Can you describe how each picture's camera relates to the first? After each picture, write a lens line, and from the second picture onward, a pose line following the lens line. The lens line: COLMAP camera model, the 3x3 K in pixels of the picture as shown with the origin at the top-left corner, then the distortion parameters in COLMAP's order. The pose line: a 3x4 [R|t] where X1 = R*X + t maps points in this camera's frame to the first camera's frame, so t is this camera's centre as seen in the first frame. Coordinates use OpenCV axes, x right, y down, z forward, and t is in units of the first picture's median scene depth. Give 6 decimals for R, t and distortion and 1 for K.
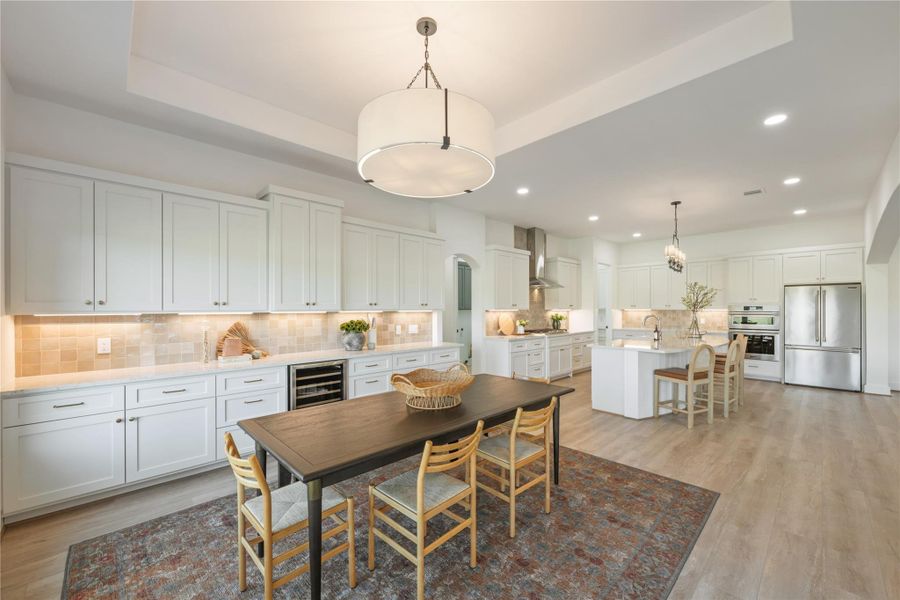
lens RADIAL K [[354.6, 0, 452.5], [0, 354.6, 309.8], [0, 0, 1]] dist [0.000157, 0.000030]
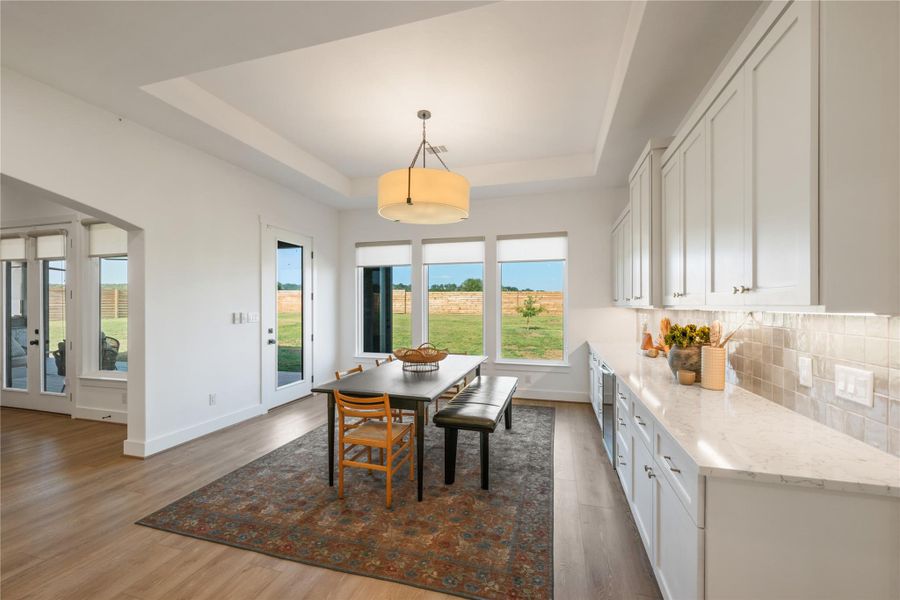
lens RADIAL K [[361.8, 0, 451.6], [0, 361.8, 303.8], [0, 0, 1]] dist [0.000622, 0.000083]
pose [[-0.866768, 0.003344, -0.498700, 0.424522], [0.003677, 0.999993, 0.000316, -0.004431], [0.498697, -0.001560, -0.866775, 1.717468]]
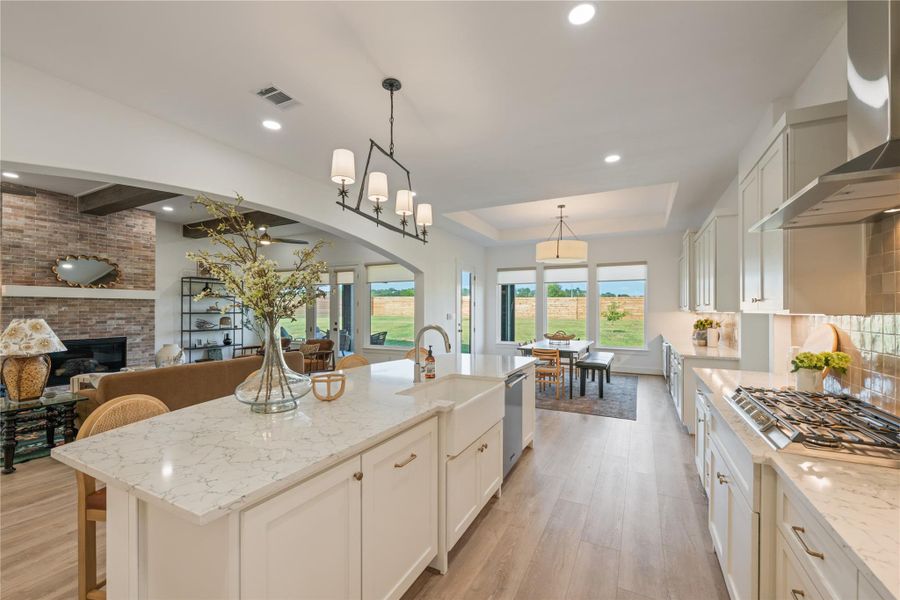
lens RADIAL K [[364.2, 0, 453.8], [0, 364.2, 308.2], [0, 0, 1]] dist [-0.000409, 0.000188]
pose [[-0.946157, 0.001419, -0.323706, 1.176488], [0.001572, 0.999999, -0.000211, -0.009909], [0.323705, -0.000708, -0.946158, 2.455966]]
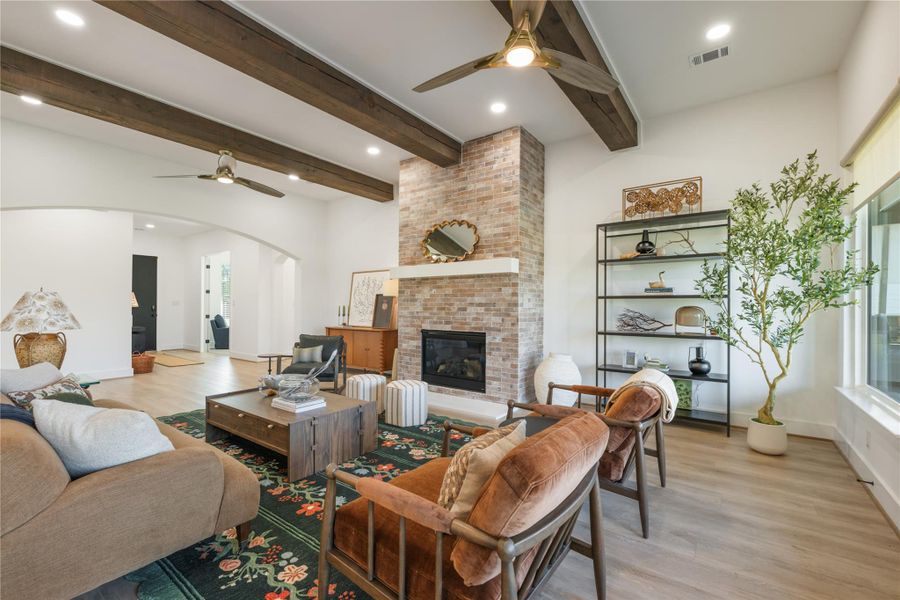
lens RADIAL K [[386.3, 0, 451.9], [0, 386.3, 304.7], [0, 0, 1]] dist [-0.000968, -0.000289]
pose [[-0.171007, 0.006463, 0.985249, 0.860624], [-0.000727, 0.999977, -0.006685, 0.054844], [-0.985270, -0.001860, -0.170998, 0.273336]]
